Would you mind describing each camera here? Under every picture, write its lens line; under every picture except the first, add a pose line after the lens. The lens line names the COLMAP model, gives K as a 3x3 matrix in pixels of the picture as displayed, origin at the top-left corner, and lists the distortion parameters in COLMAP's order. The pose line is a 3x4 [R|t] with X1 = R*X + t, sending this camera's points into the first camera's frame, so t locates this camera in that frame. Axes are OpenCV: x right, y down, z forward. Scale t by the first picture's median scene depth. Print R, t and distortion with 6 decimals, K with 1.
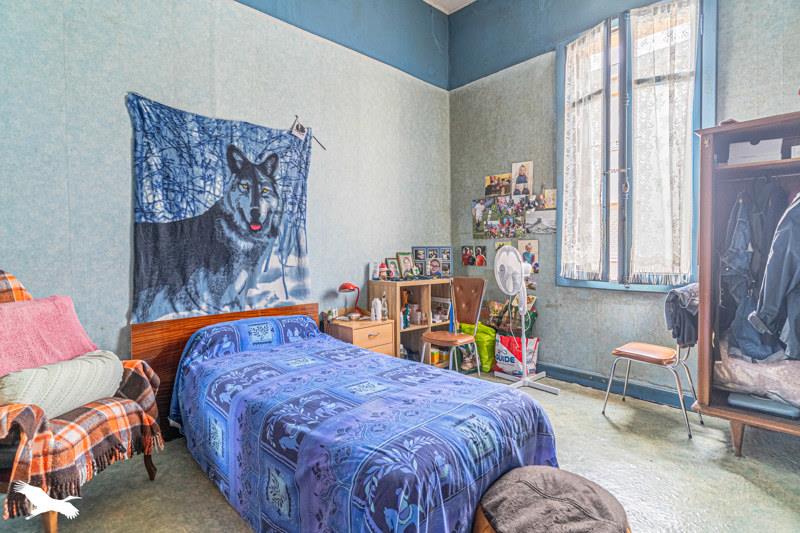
lens RADIAL K [[412.1, 0, 400.3], [0, 412.1, 262.4], [0, 0, 1]] dist [-0.000732, -0.000334]
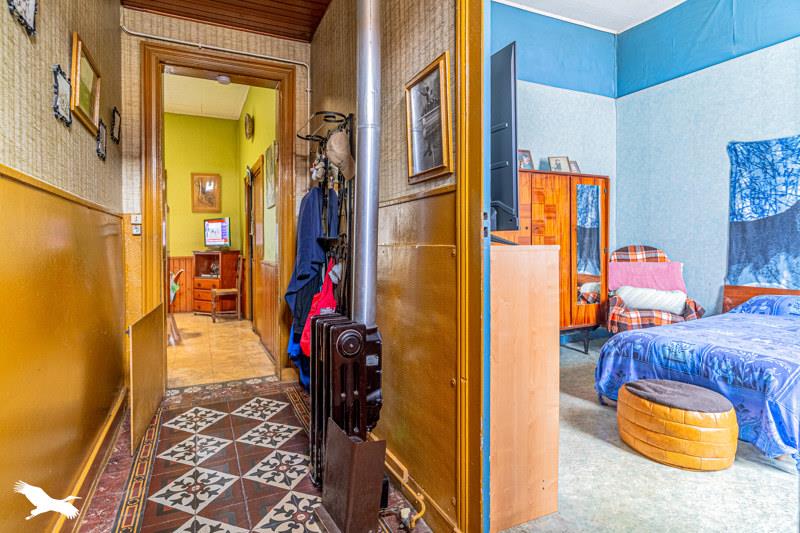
lens RADIAL K [[412.1, 0, 390.4], [0, 412.1, 241.1], [0, 0, 1]] dist [-0.000732, -0.000334]
pose [[-0.293516, 0.007066, -0.955928, 1.211195], [-0.018293, 0.999748, 0.013007, -0.018279], [0.955779, 0.021304, -0.293313, 0.194483]]
